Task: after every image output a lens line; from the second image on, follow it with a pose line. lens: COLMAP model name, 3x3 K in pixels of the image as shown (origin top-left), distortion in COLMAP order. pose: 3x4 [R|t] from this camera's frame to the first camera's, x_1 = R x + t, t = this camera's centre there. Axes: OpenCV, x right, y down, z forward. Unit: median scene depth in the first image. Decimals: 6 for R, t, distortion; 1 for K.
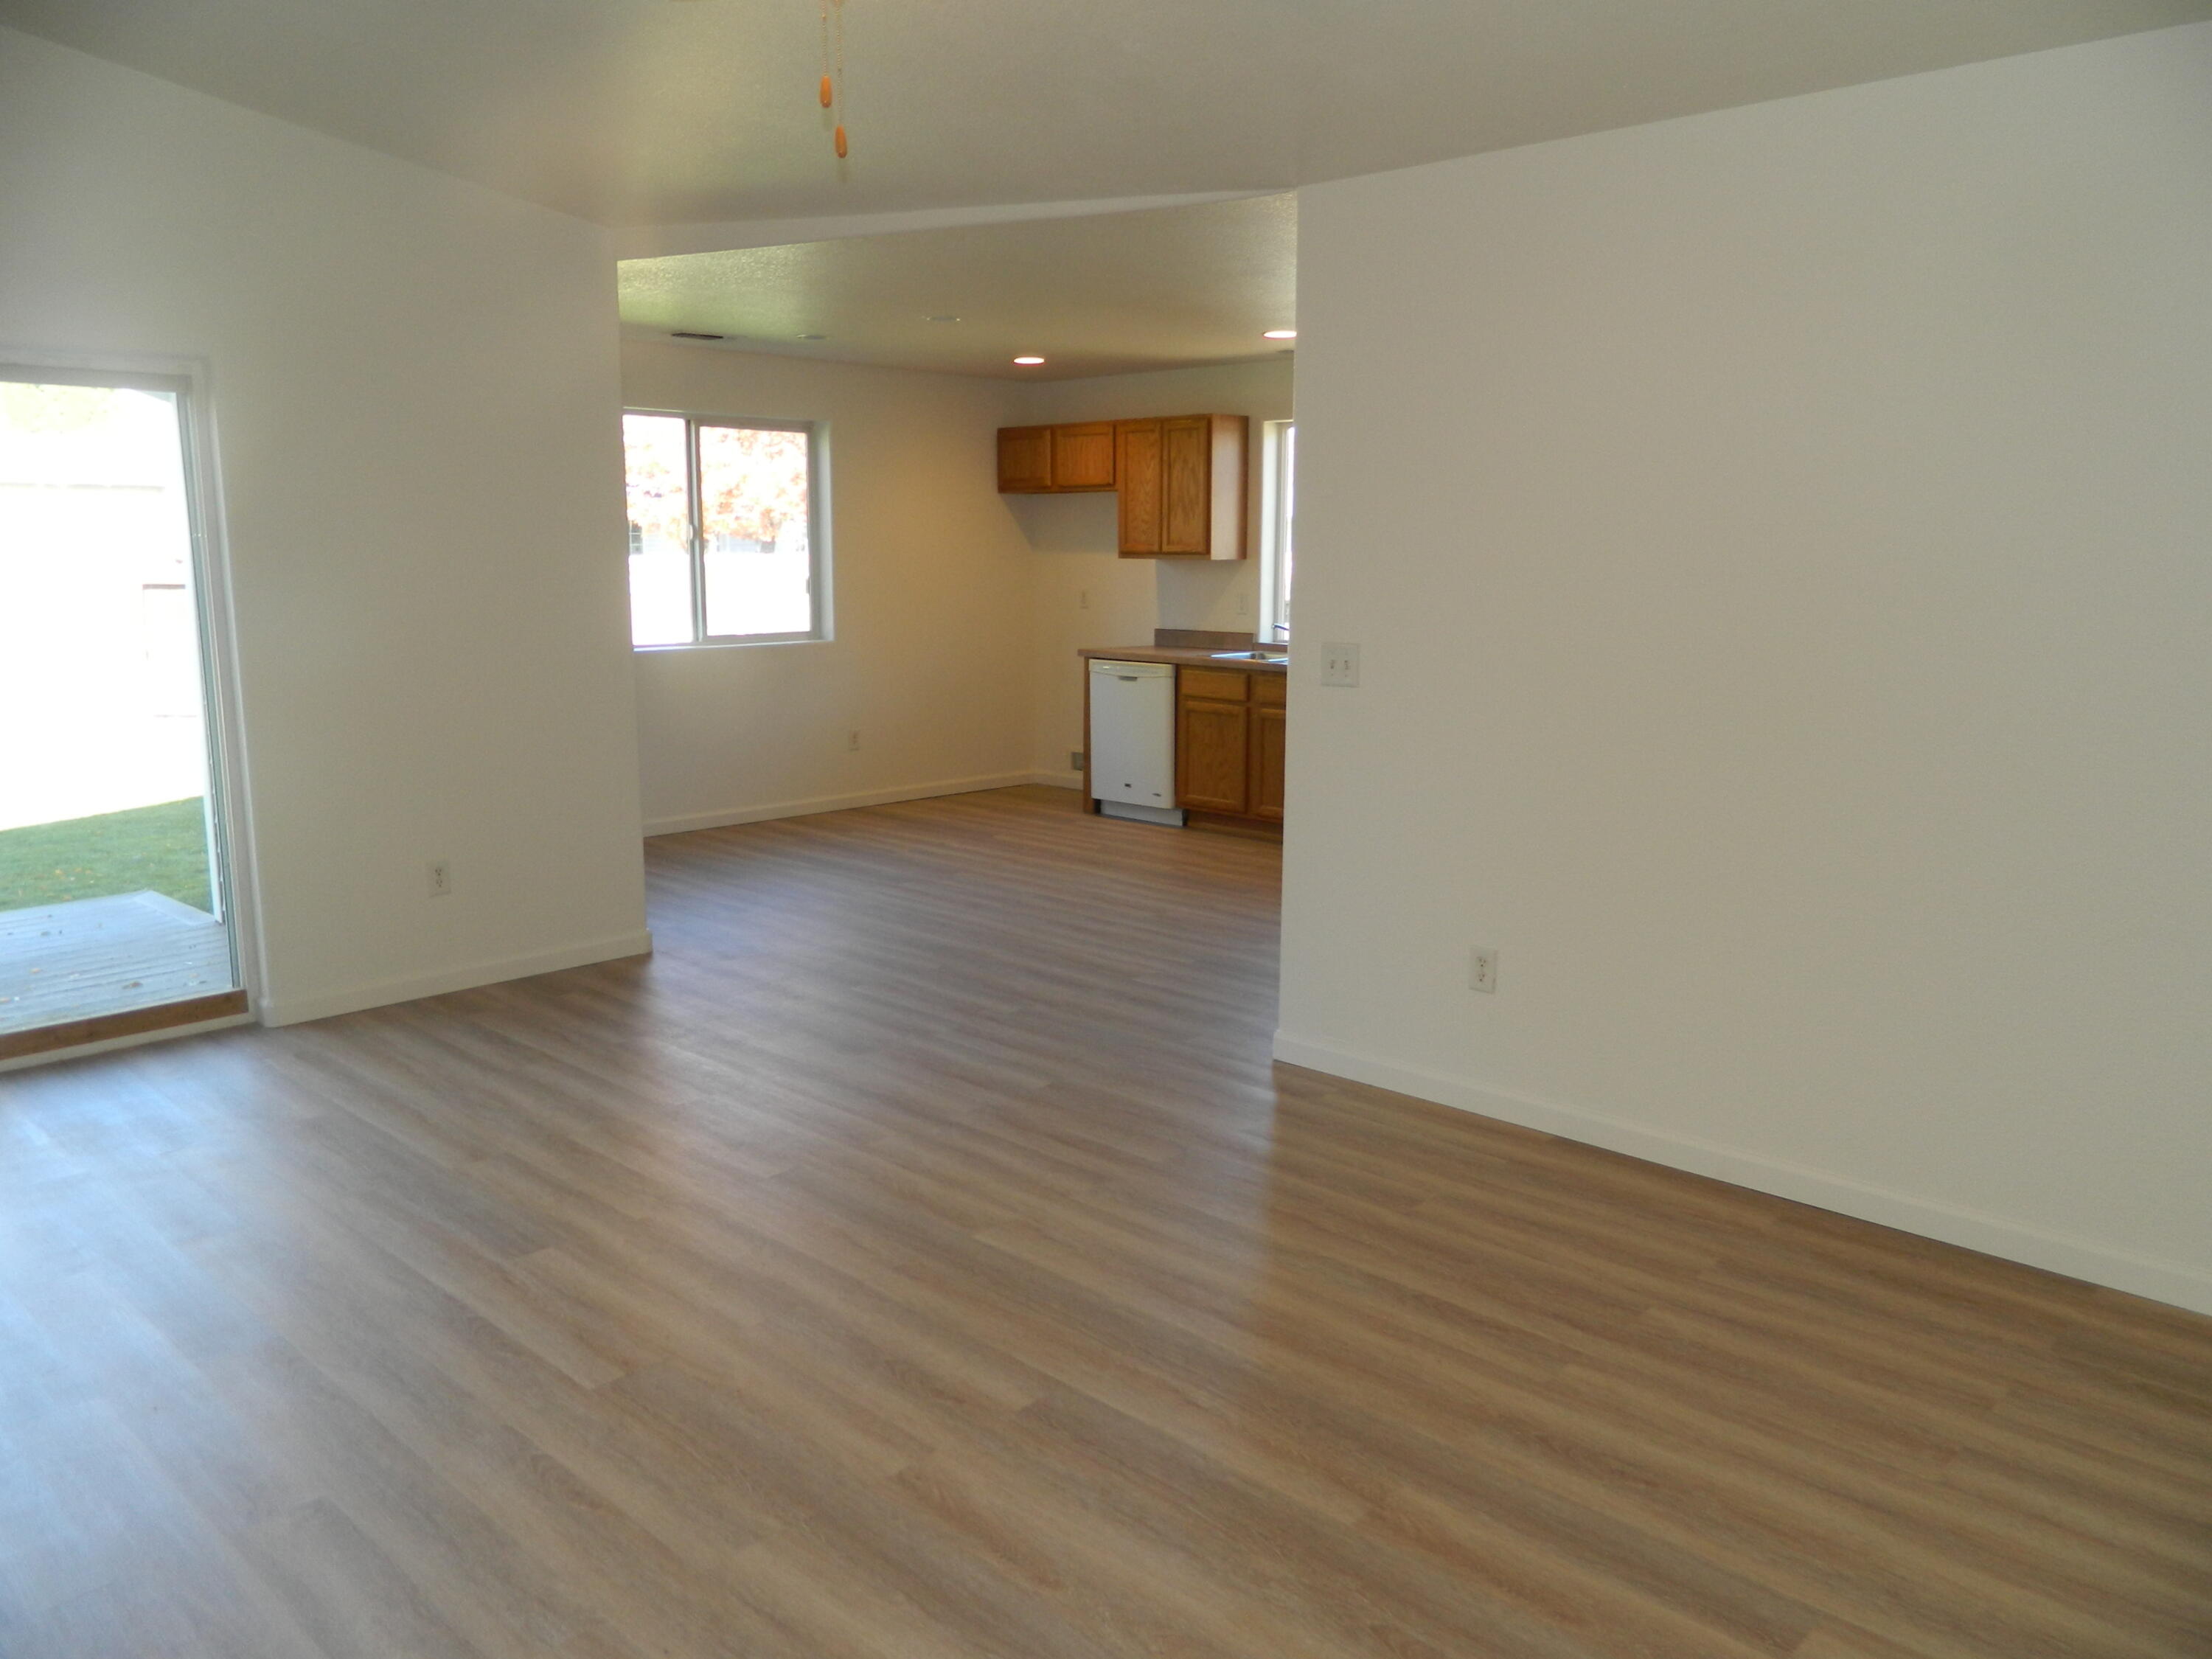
lens RADIAL K [[1651.7, 0, 1095.9], [0, 1651.7, 817.4], [0, 0, 1]] dist [0.010626, -0.007457]
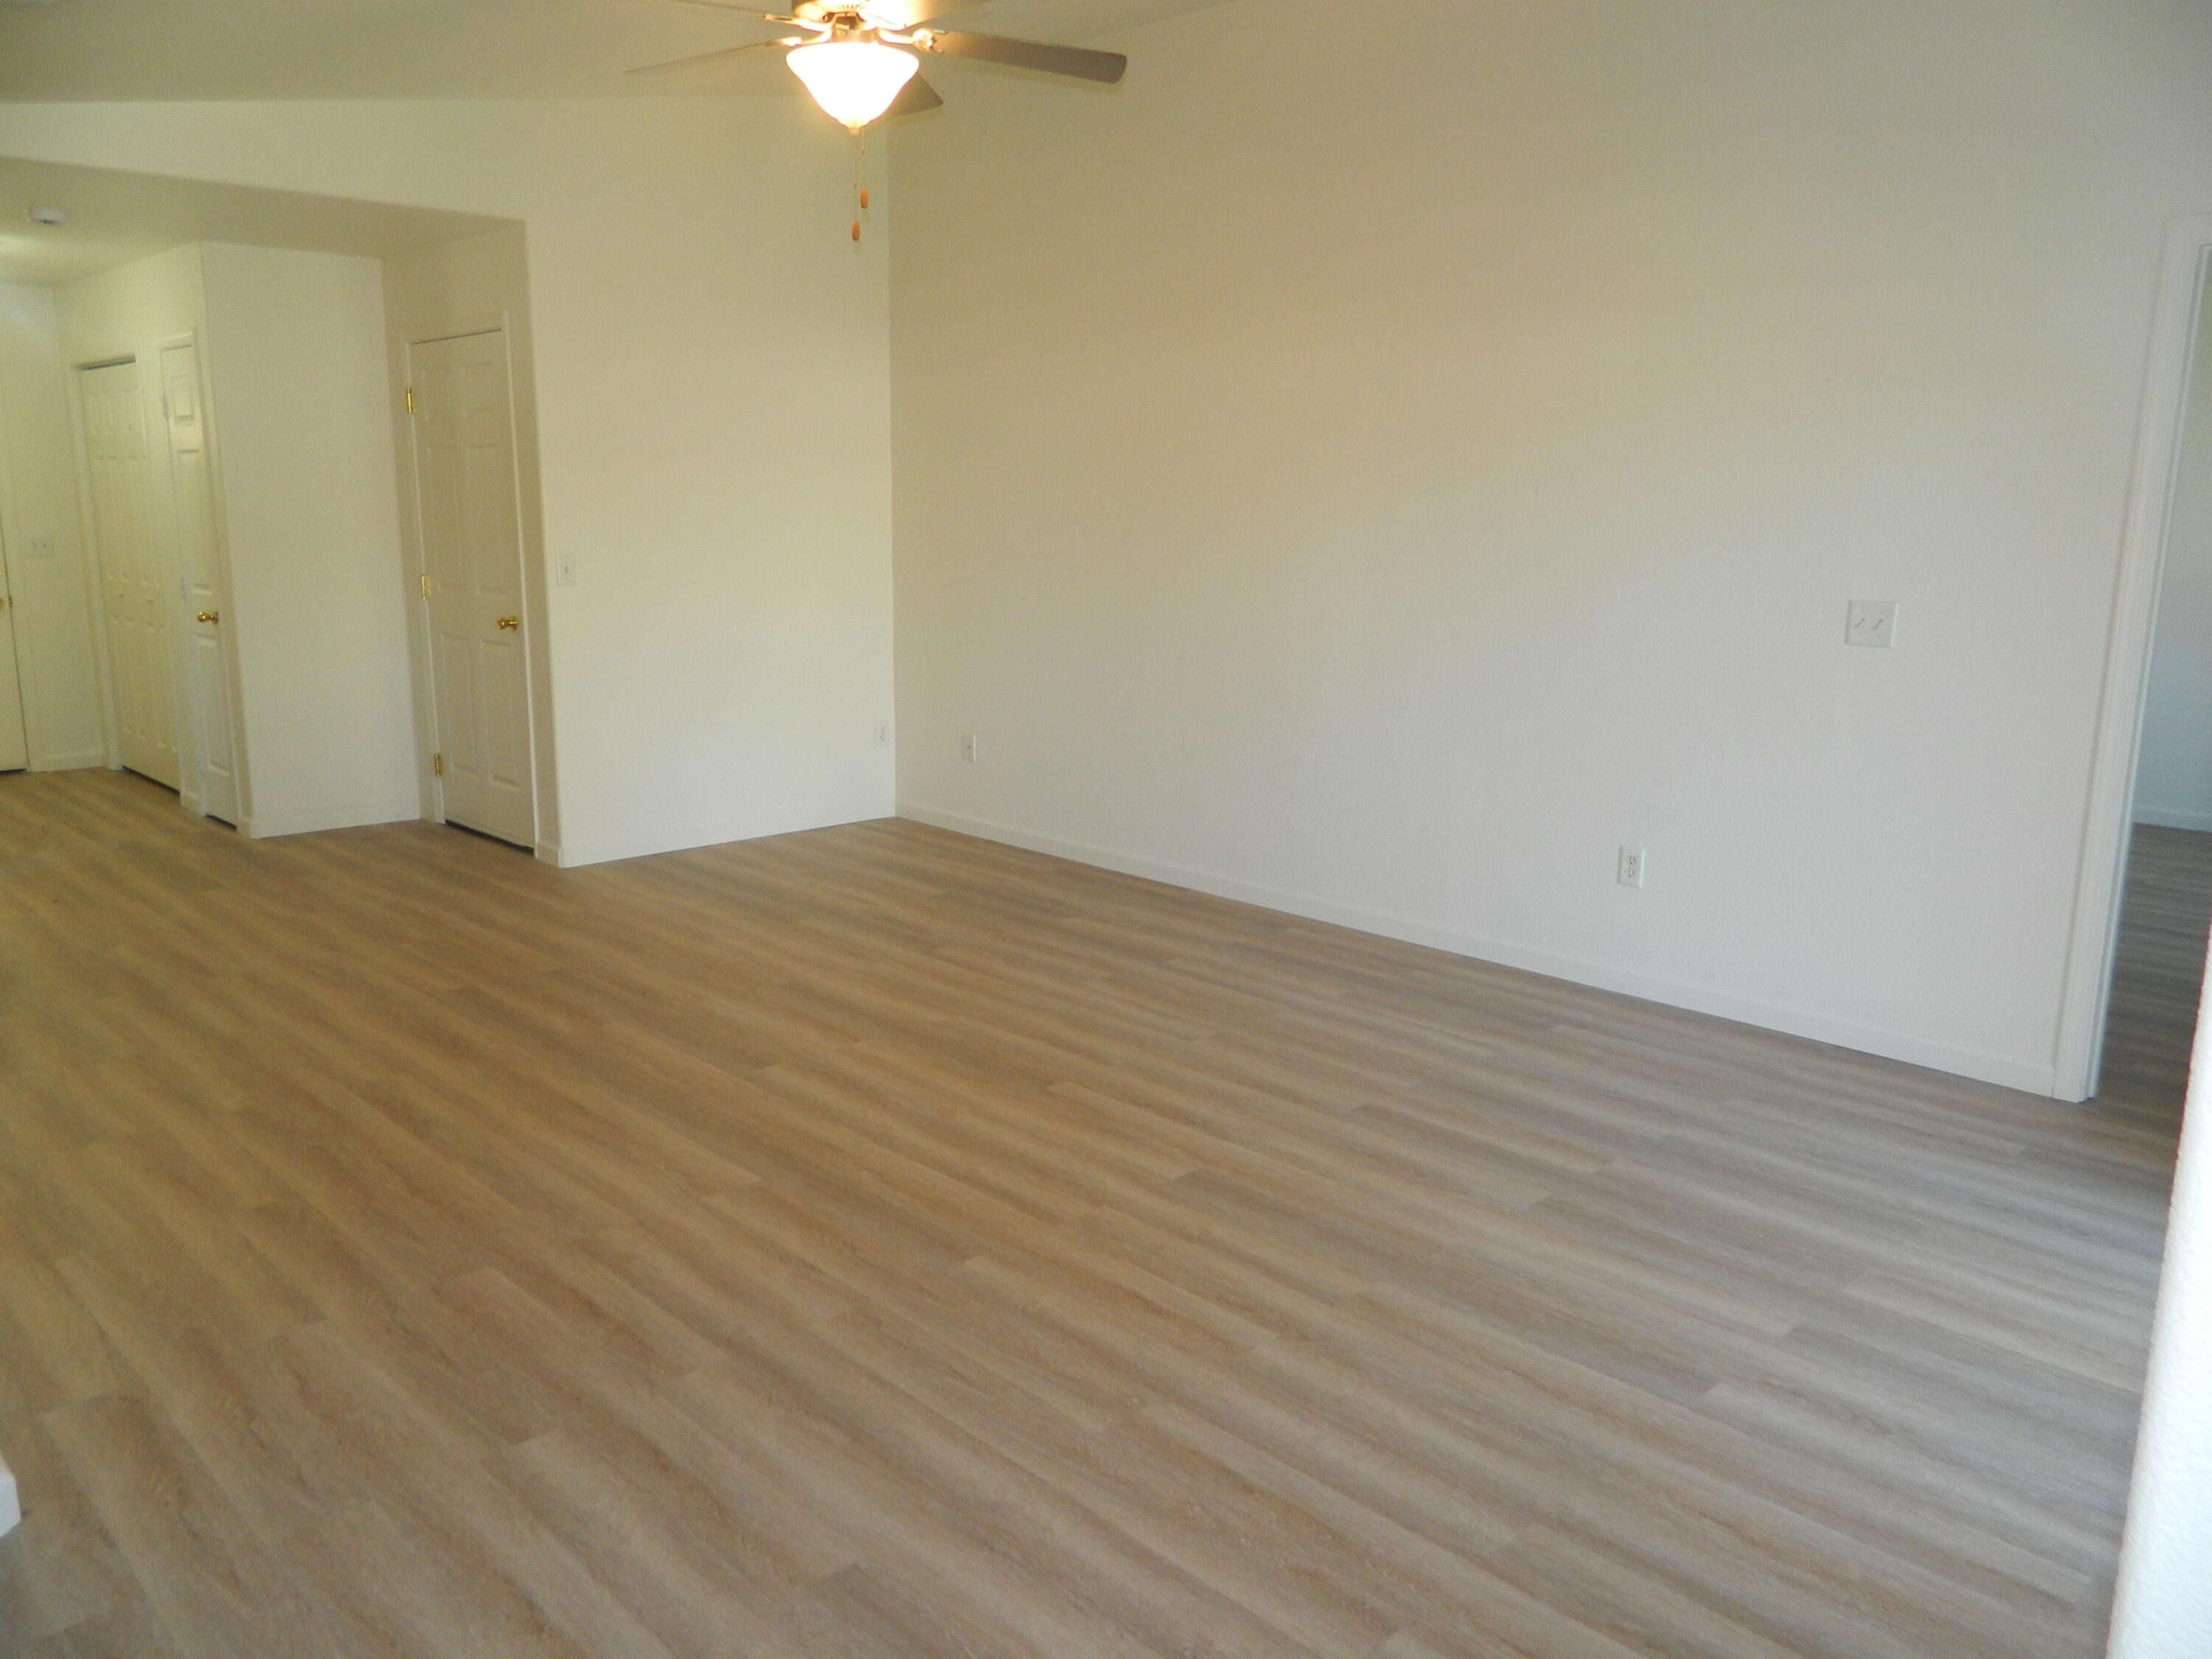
lens RADIAL K [[1651.7, 0, 1095.9], [0, 1651.7, 817.4], [0, 0, 1]] dist [0.010626, -0.007457]
pose [[-0.999451, -0.011426, 0.031101, -0.330472], [0.000228, 0.936267, 0.351289, -0.327638], [-0.033133, 0.351103, -0.935750, 1.999112]]
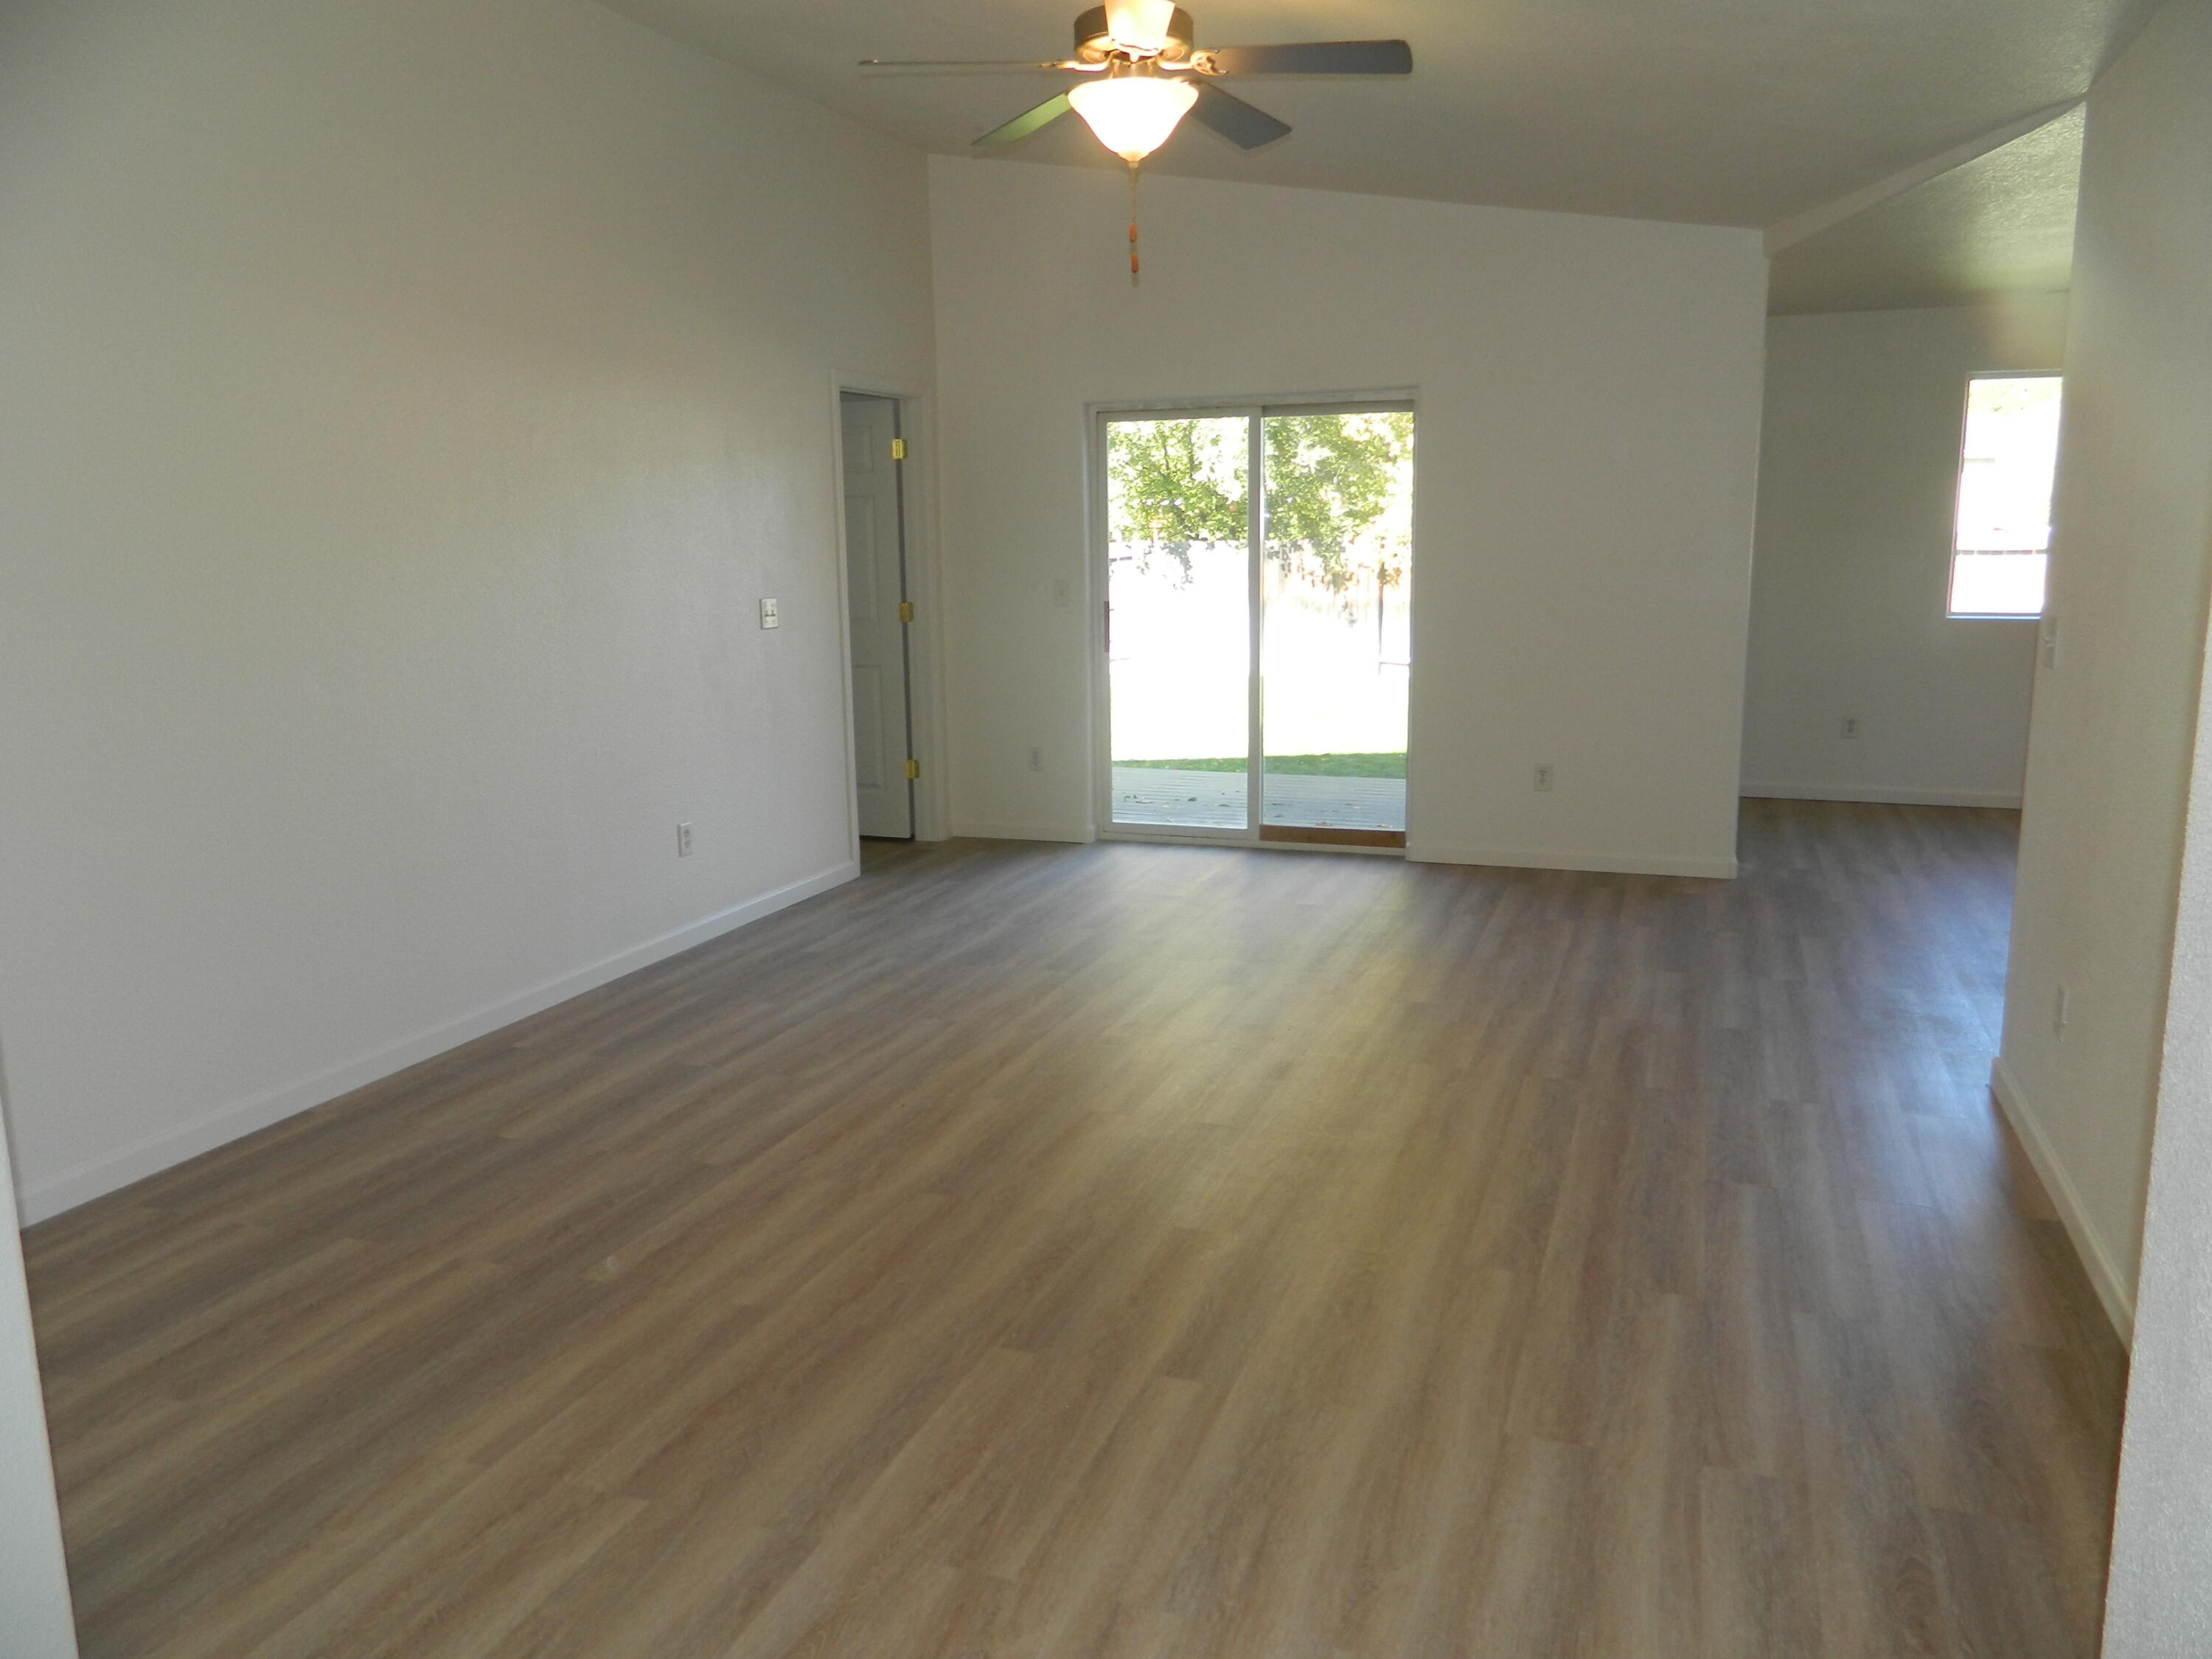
lens RADIAL K [[1651.7, 0, 1095.9], [0, 1651.7, 817.4], [0, 0, 1]] dist [0.010626, -0.007457]
pose [[0.410907, 0.154709, -0.898454, 1.002124], [-0.136949, 0.984788, 0.106942, -0.036040], [0.901333, 0.079099, 0.425844, 0.247148]]
